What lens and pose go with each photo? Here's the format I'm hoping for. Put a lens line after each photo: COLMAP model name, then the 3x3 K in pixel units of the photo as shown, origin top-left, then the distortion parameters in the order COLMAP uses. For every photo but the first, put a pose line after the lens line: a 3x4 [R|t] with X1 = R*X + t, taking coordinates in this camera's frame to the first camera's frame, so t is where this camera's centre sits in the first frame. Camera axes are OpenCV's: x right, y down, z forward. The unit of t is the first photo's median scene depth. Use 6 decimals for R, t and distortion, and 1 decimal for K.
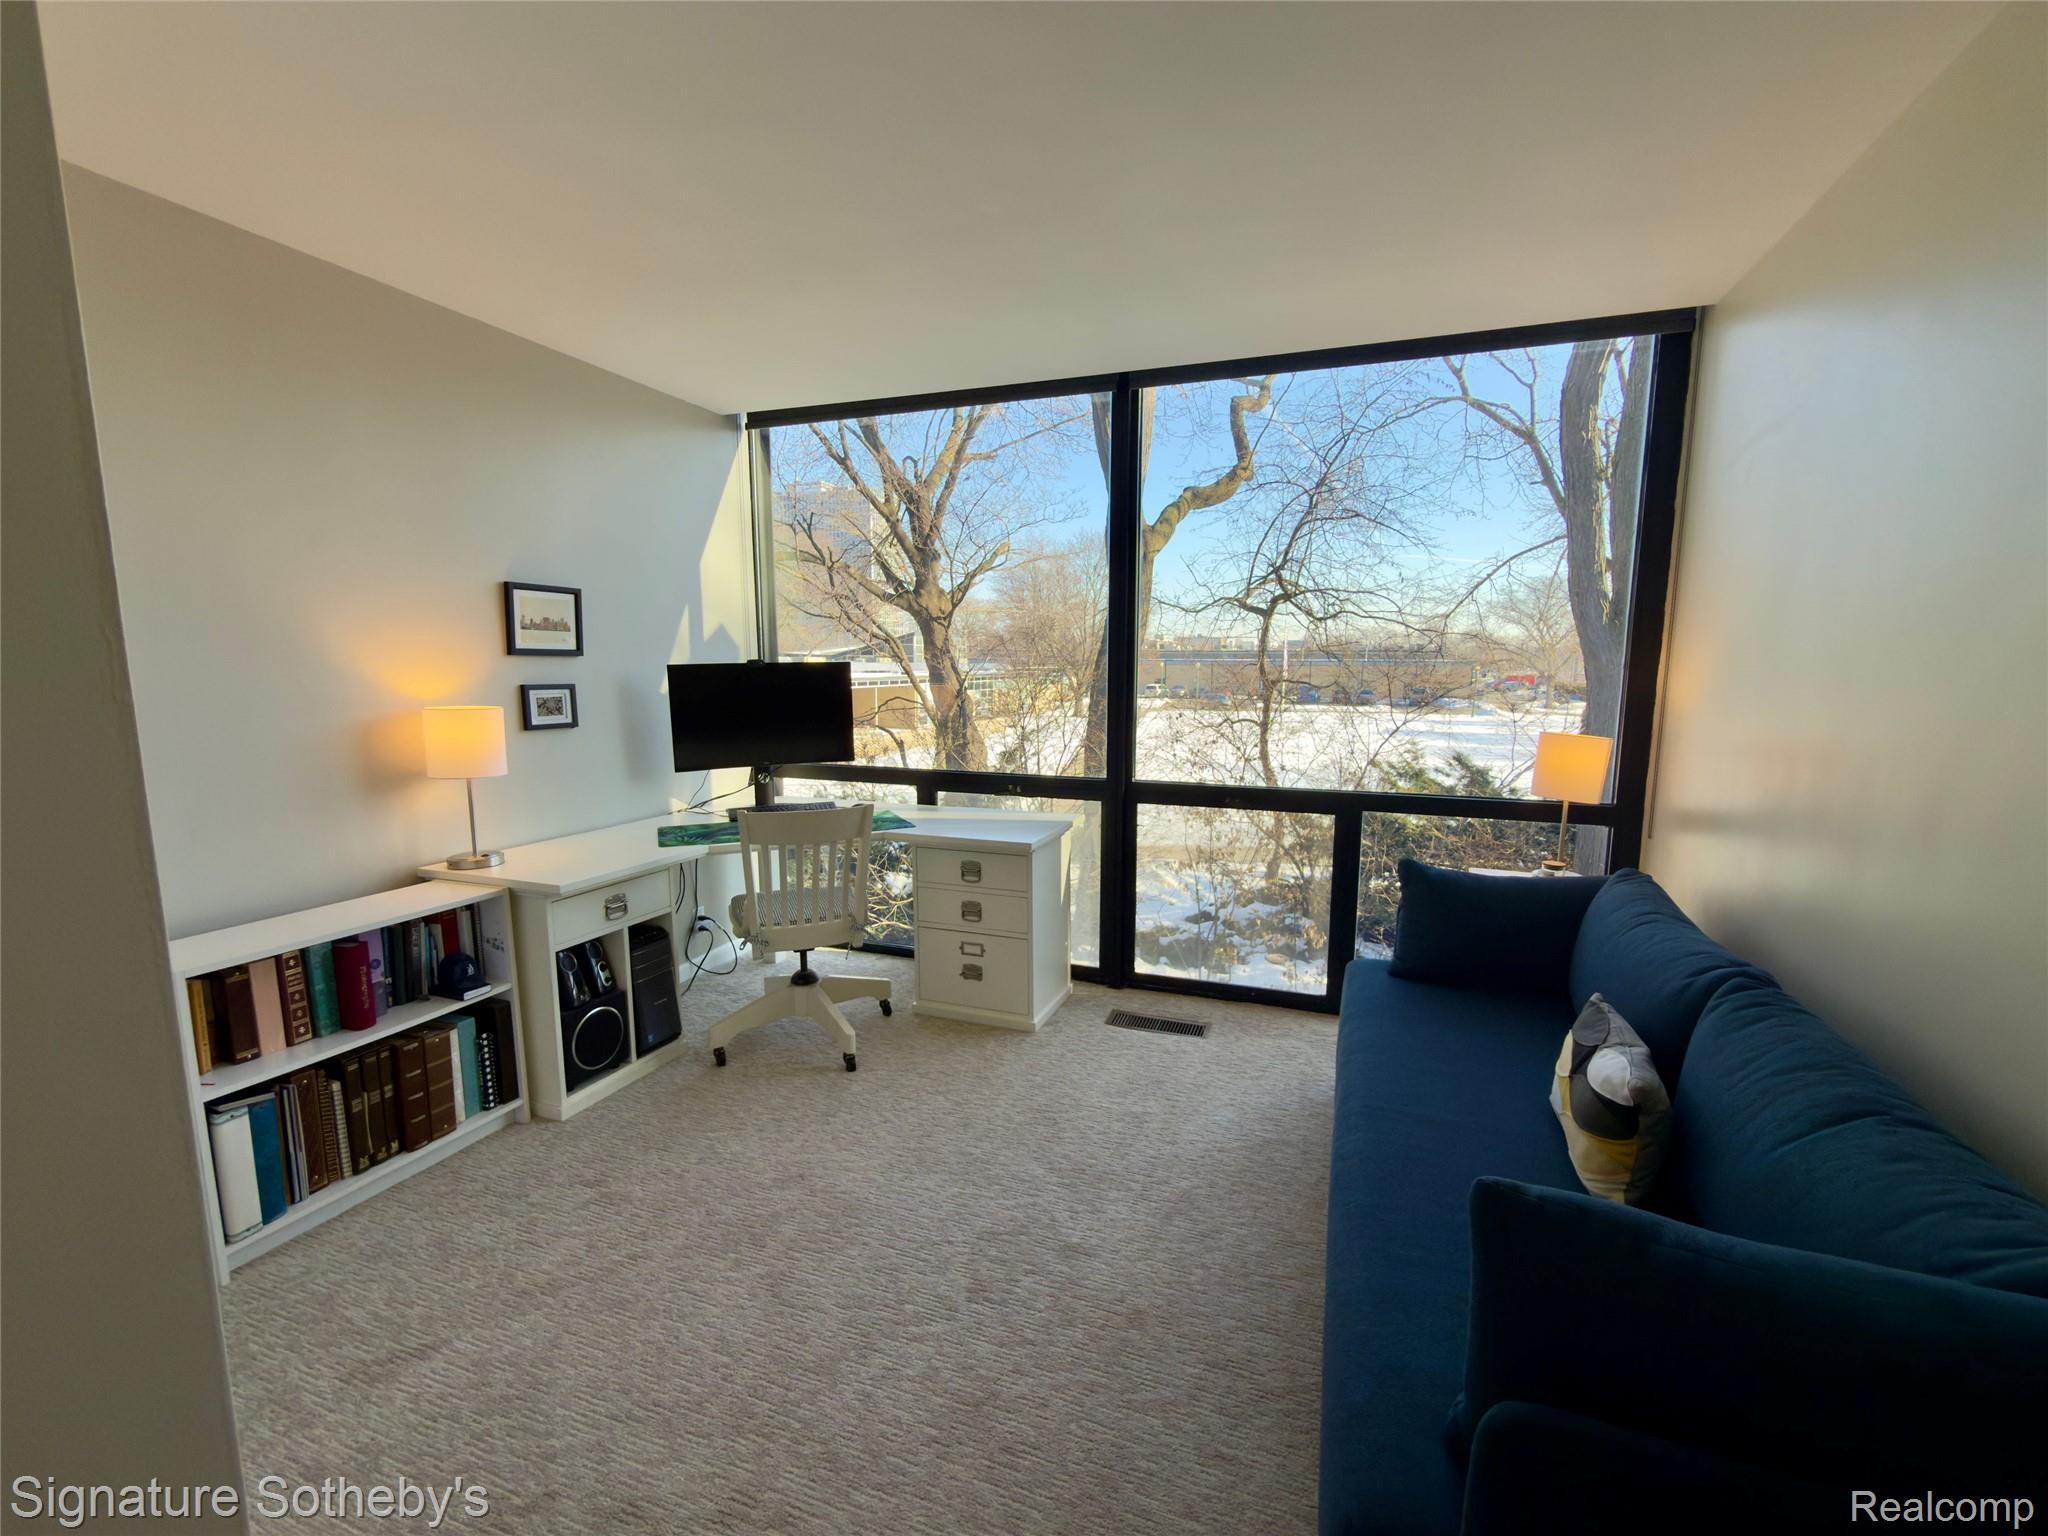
lens RADIAL K [[821.2, 0, 1042.0], [0, 821.2, 772.7], [0, 0, 1]] dist [-0.008852, -0.000160]
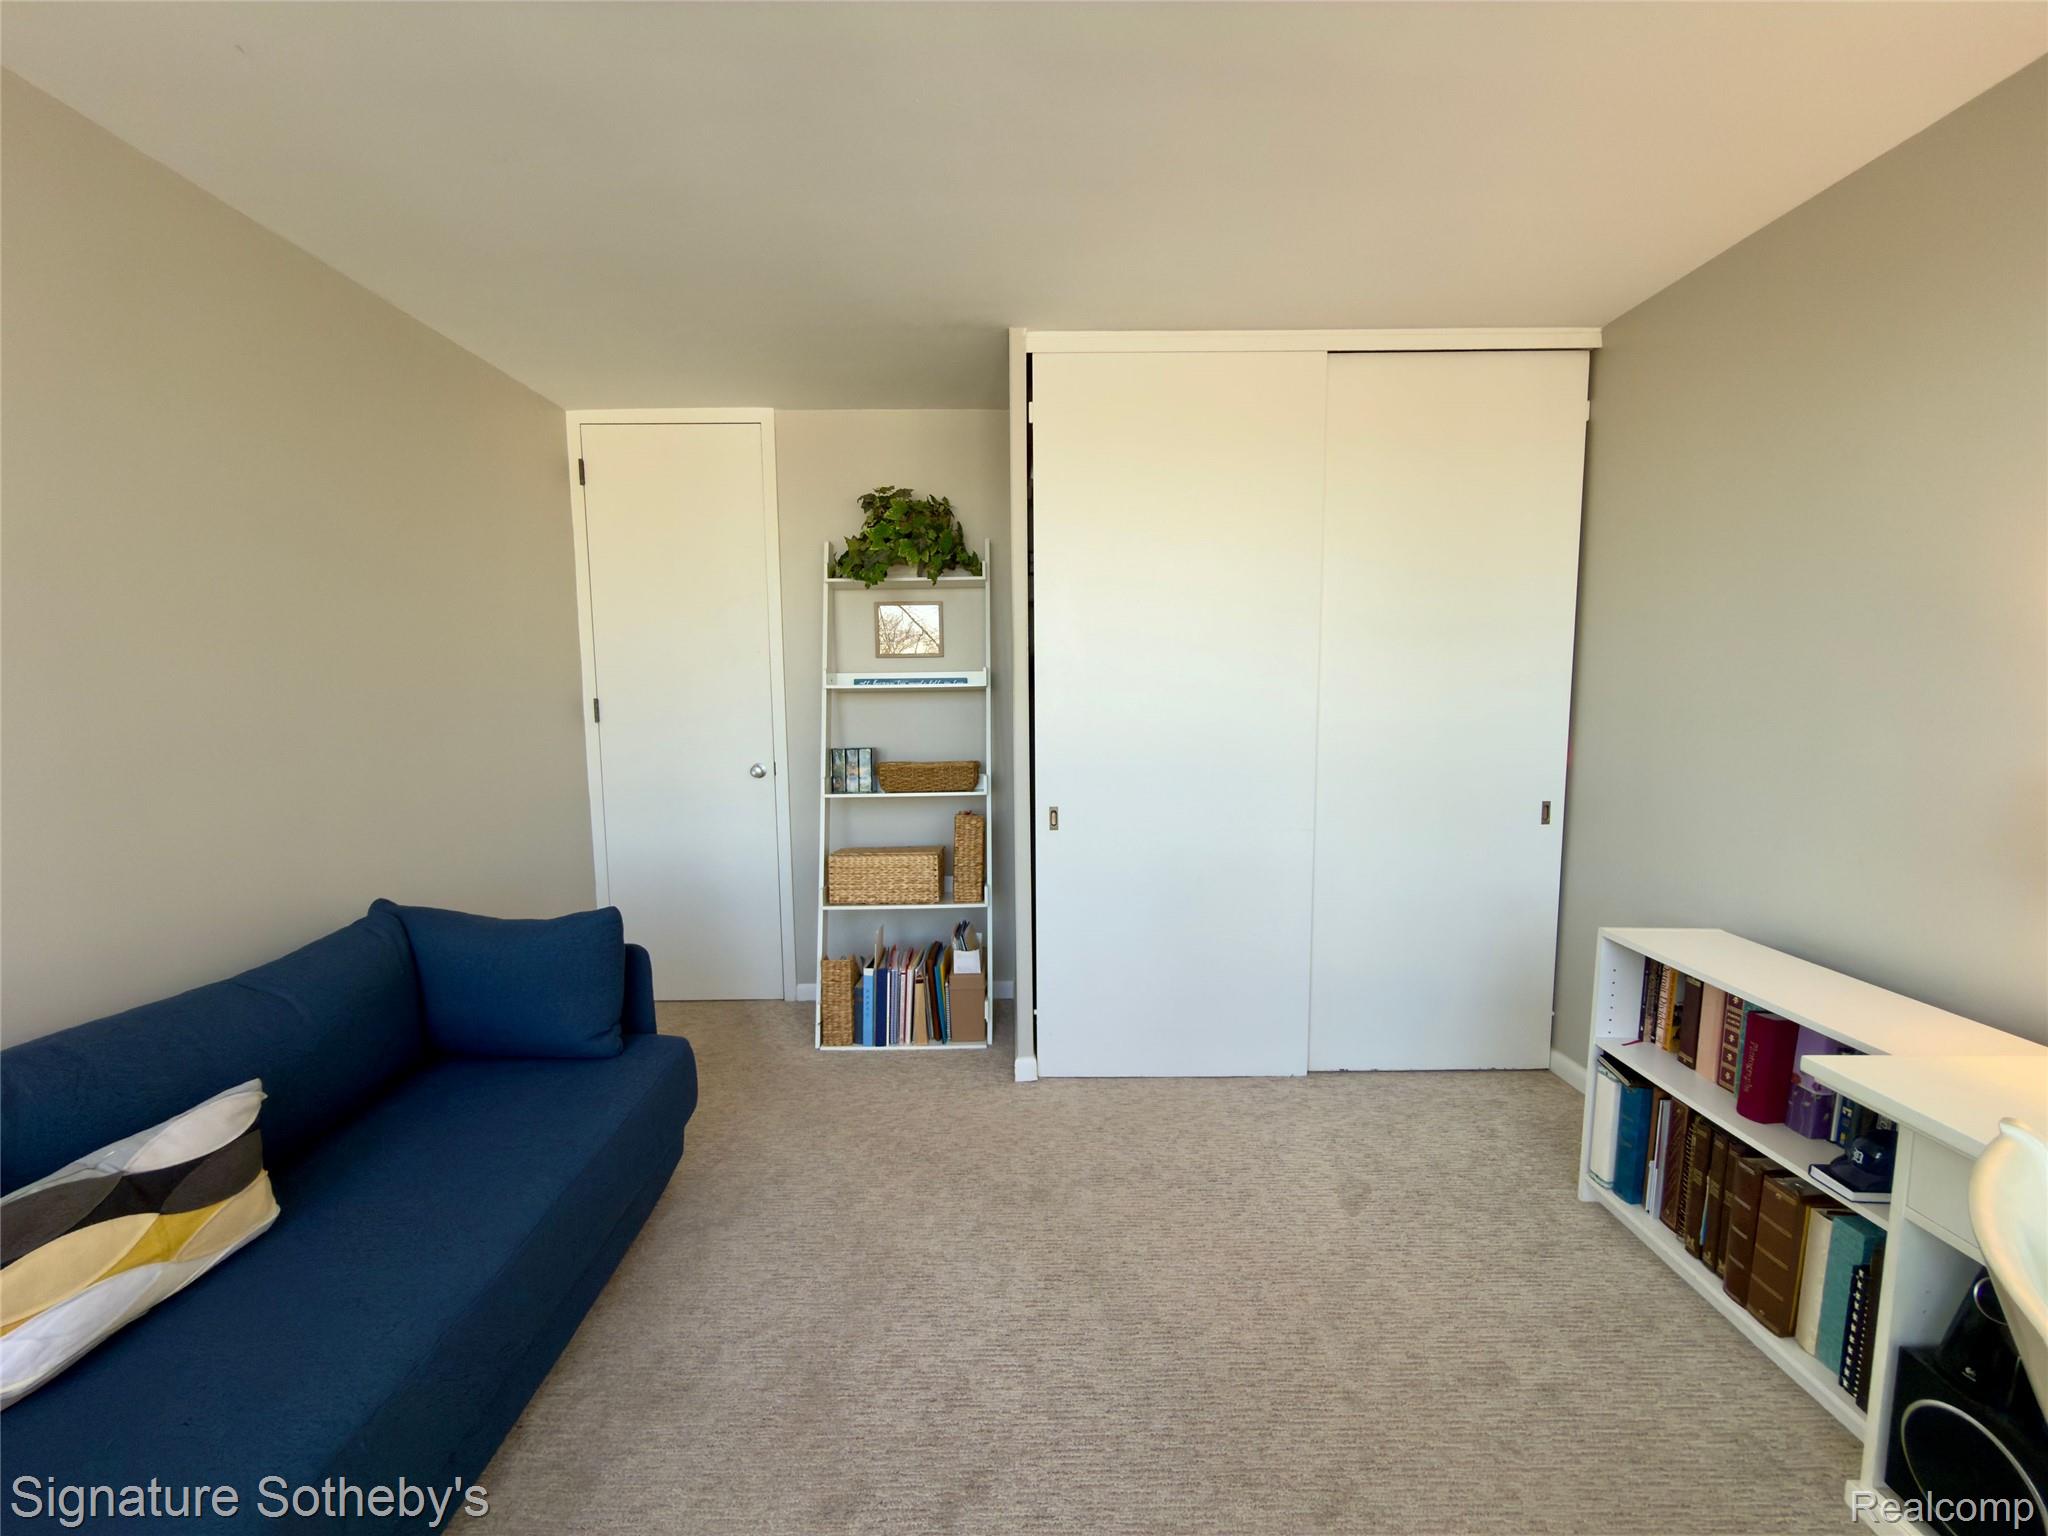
lens RADIAL K [[824.1, 0, 1024.0], [0, 824.1, 768.0], [0, 0, 1]] dist [-0.000874, -0.000036]
pose [[-0.931974, 0.037069, -0.360625, 0.089044], [-0.045477, 0.974946, 0.217743, -0.124808], [0.359661, 0.219331, -0.906939, 1.050353]]
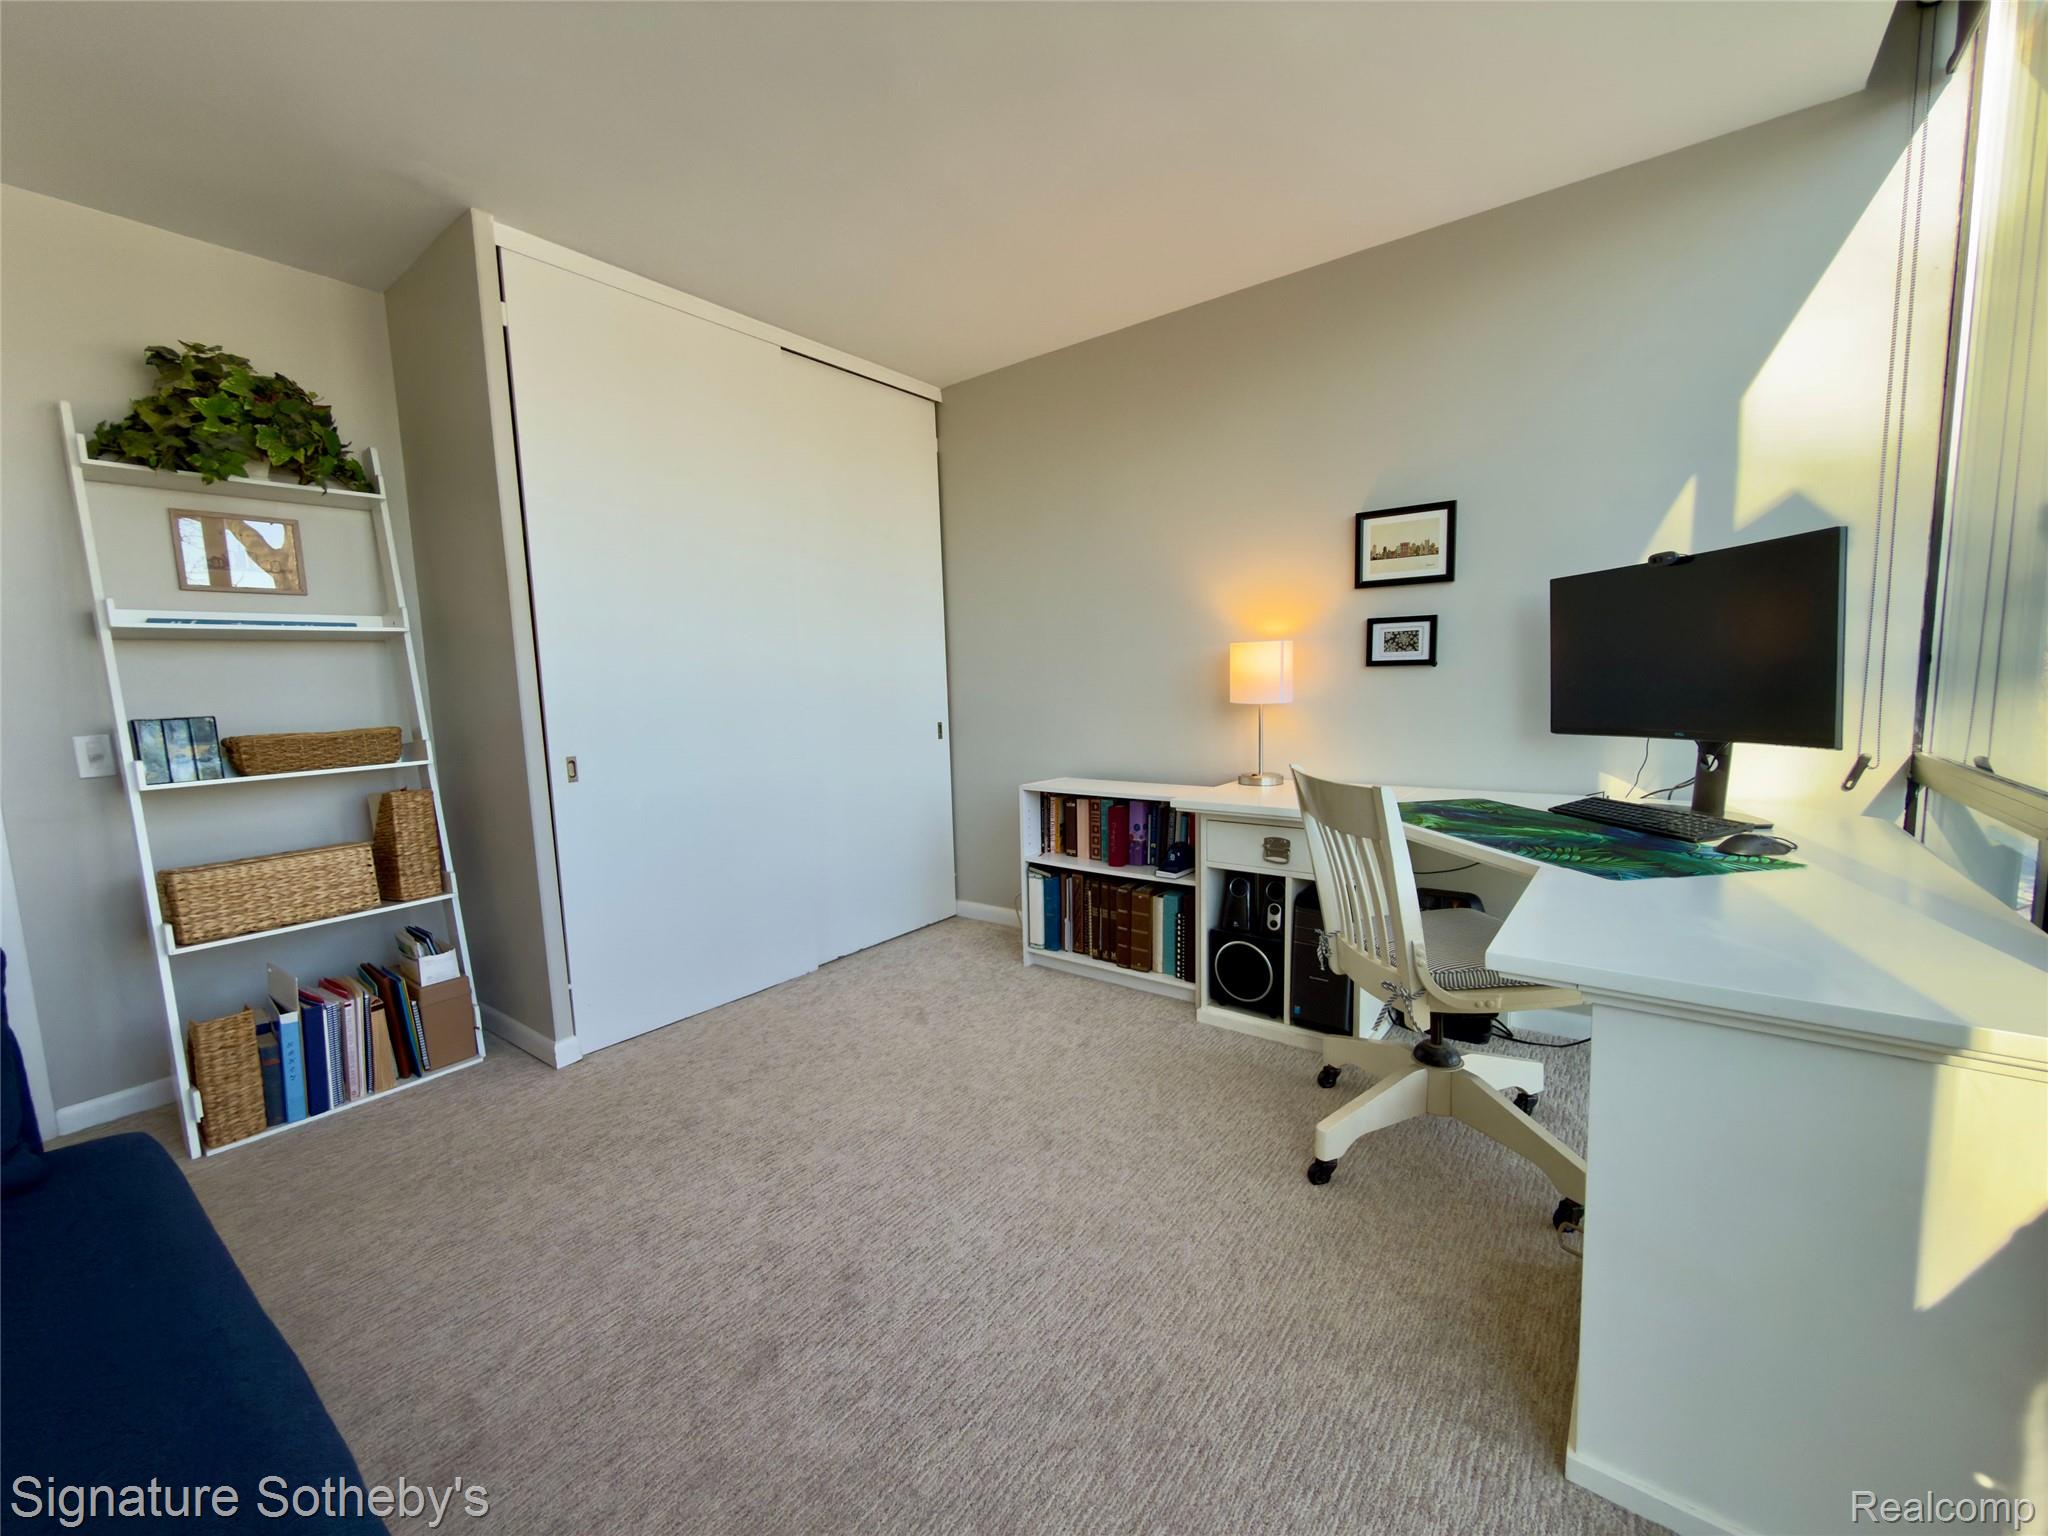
lens RADIAL K [[821.2, 0, 1042.0], [0, 821.2, 772.7], [0, 0, 1]] dist [-0.008852, -0.000160]
pose [[-0.263716, 0.112509, -0.958017, 0.416926], [-0.095385, 0.985265, 0.141966, -0.029878], [0.959873, 0.128819, -0.249099, 0.909250]]
